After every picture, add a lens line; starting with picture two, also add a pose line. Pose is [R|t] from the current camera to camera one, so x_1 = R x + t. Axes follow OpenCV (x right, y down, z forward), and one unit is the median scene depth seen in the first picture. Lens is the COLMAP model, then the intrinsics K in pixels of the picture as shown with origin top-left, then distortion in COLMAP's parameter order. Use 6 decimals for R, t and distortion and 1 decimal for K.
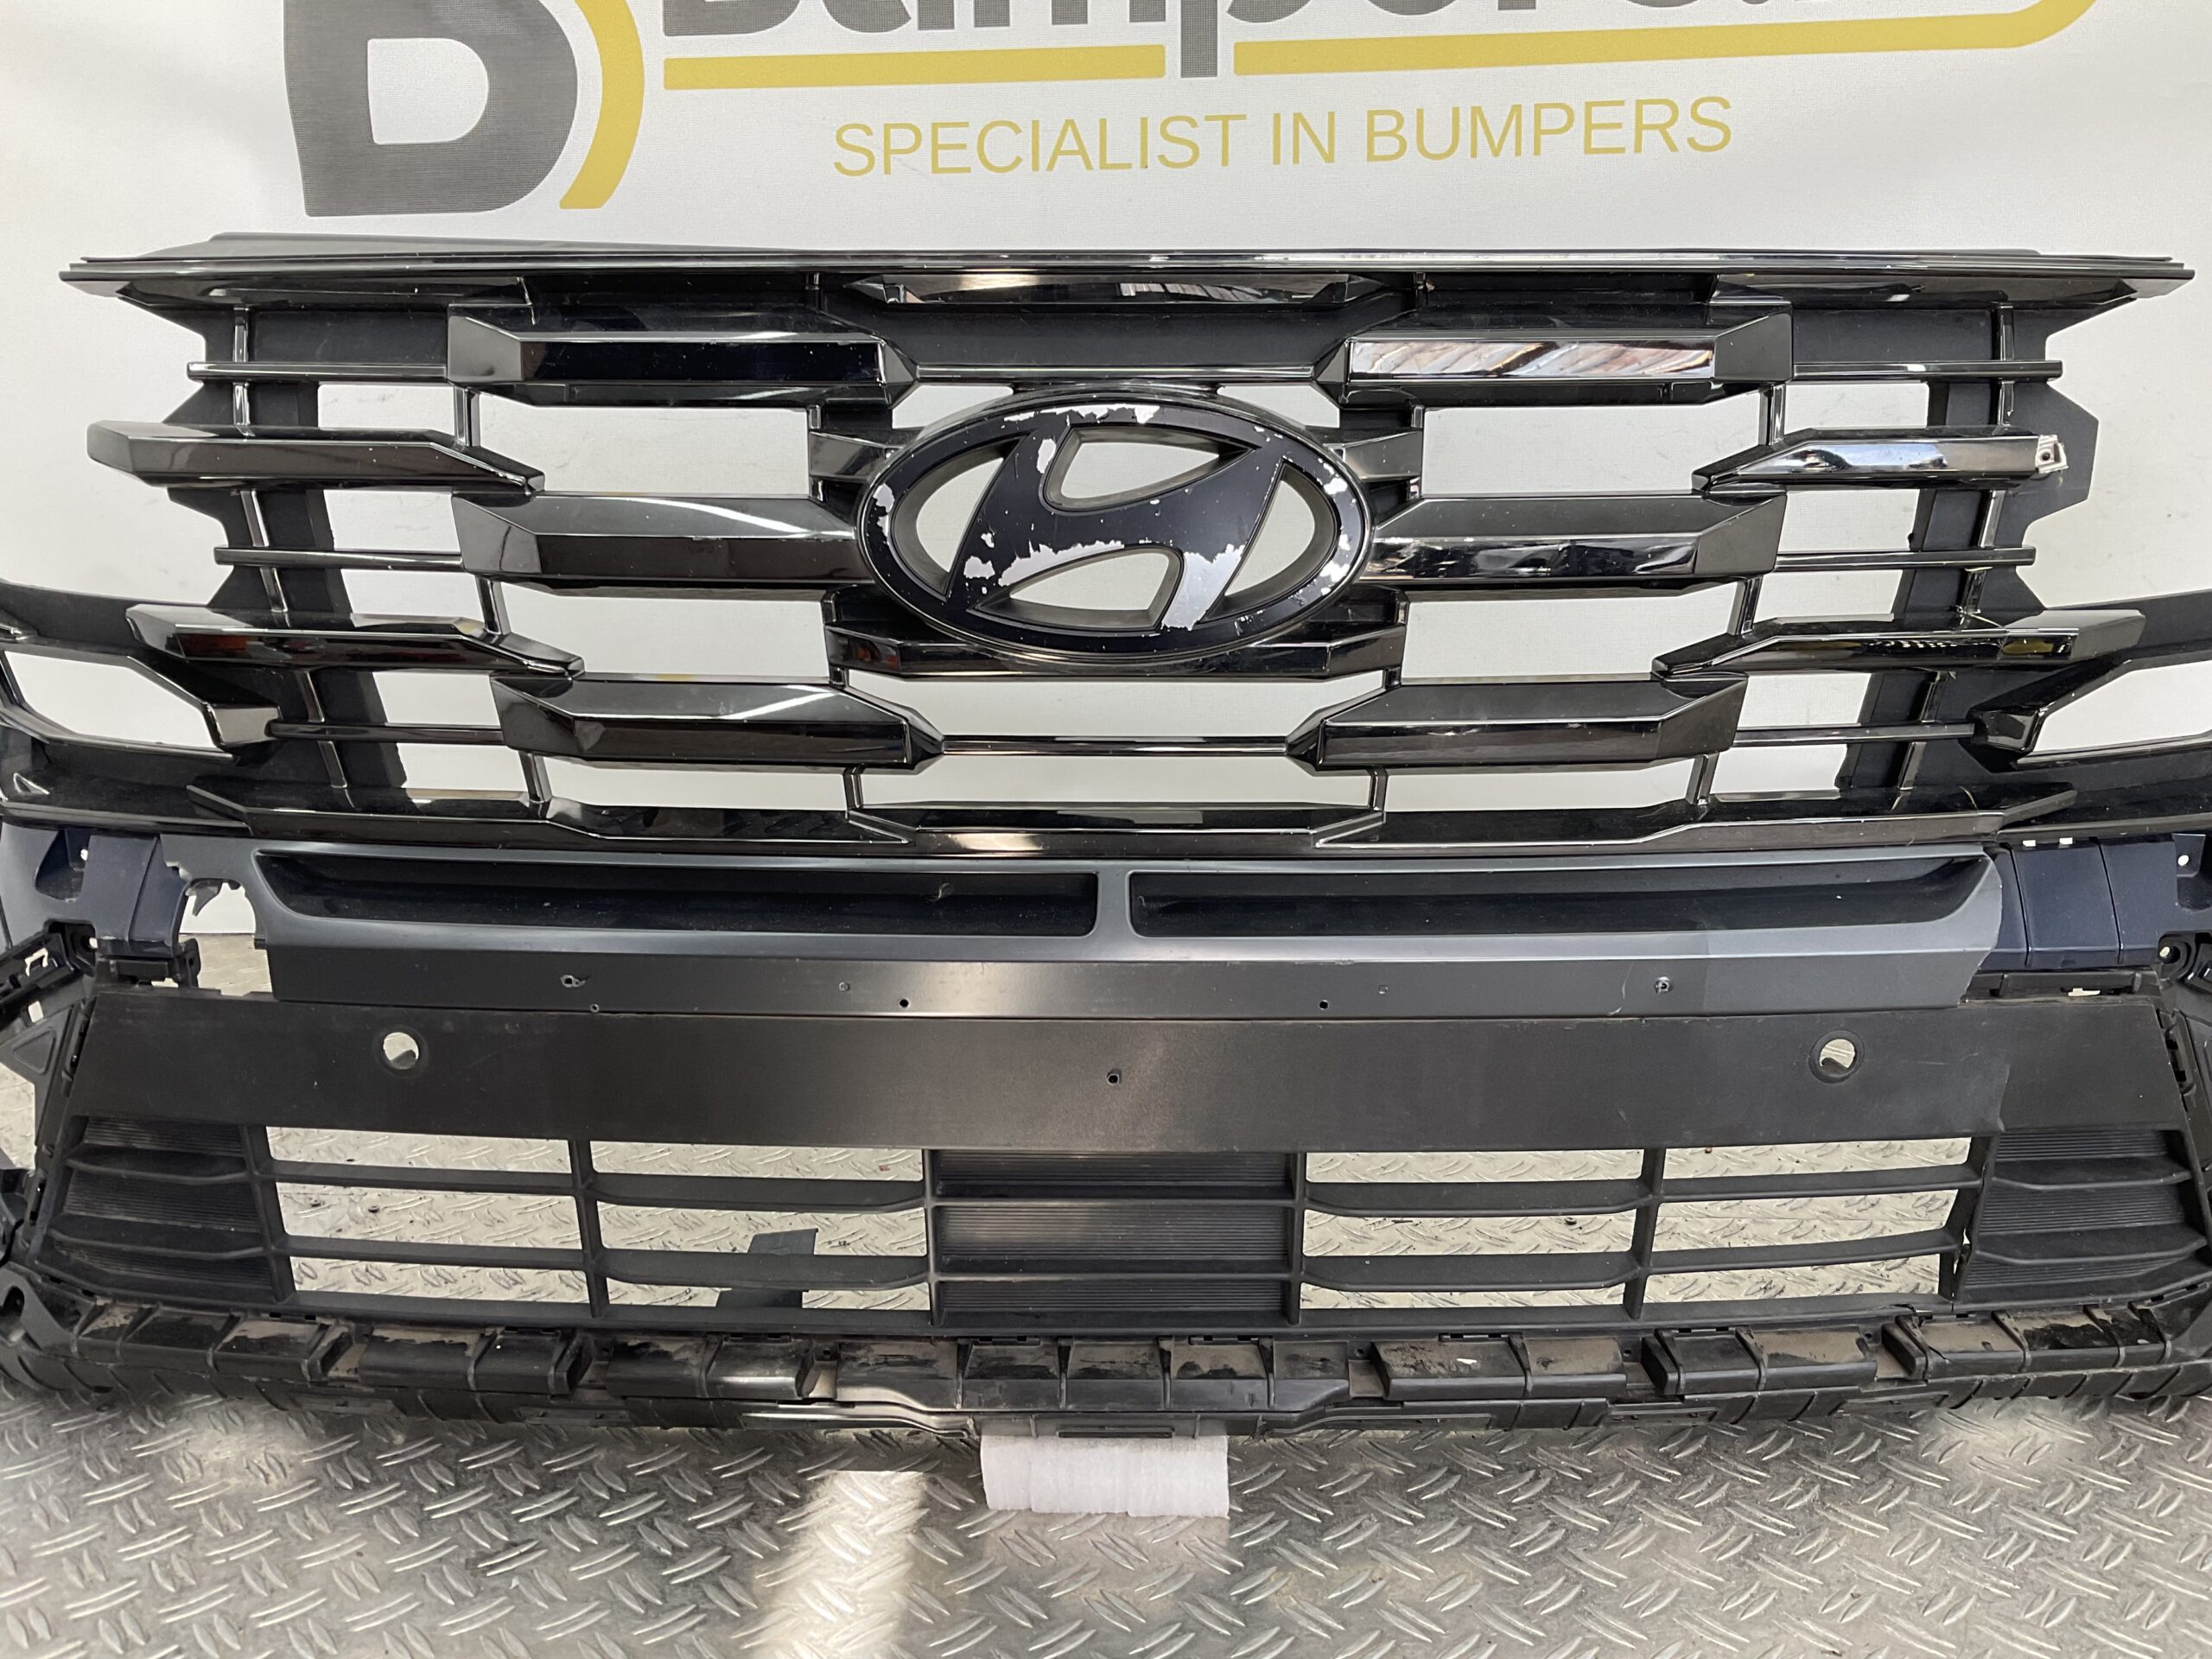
lens RADIAL K [[1841.7, 0, 1098.8], [0, 1841.7, 825.6], [0, 0, 1]] dist [0.082579, -0.146209]
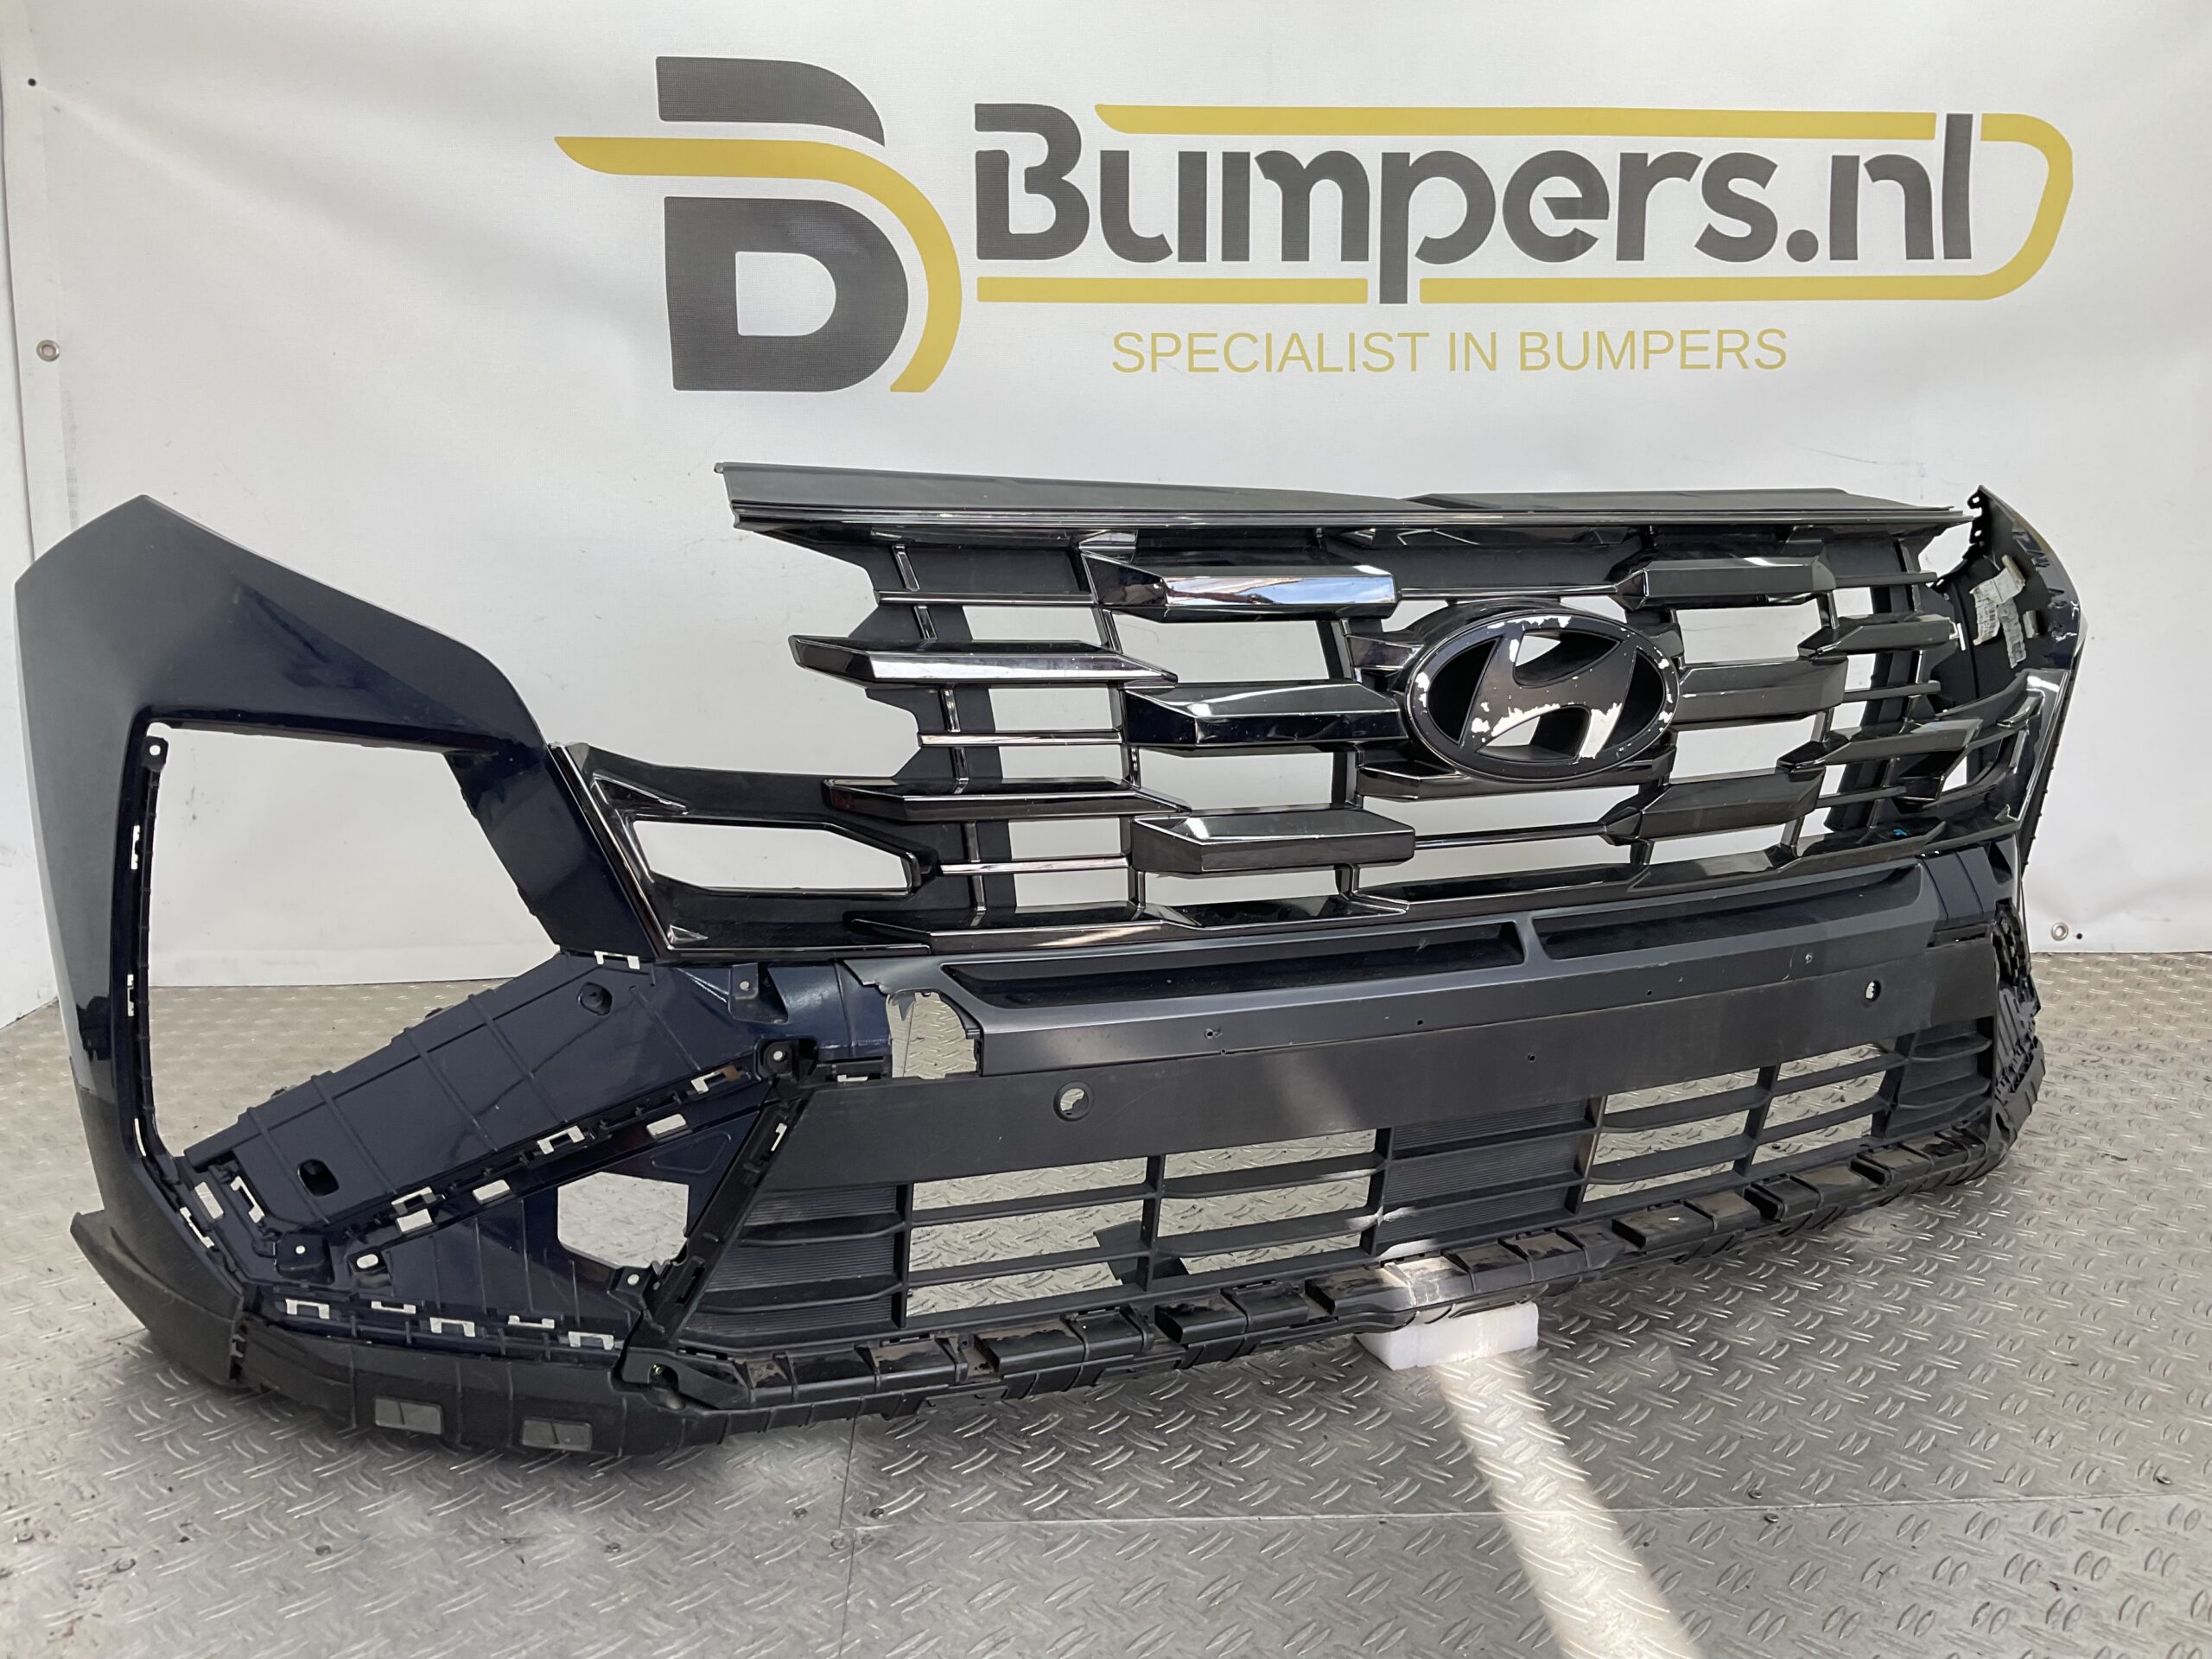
lens RADIAL K [[1830.4, 0, 1098.3], [0, 1830.4, 834.3], [0, 0, 1]] dist [0.137221, -0.272069]
pose [[0.901905, -0.071729, 0.425936, -0.868129], [0.080463, 0.996754, -0.002521, -0.063219], [-0.424373, 0.036546, 0.904750, -0.196920]]
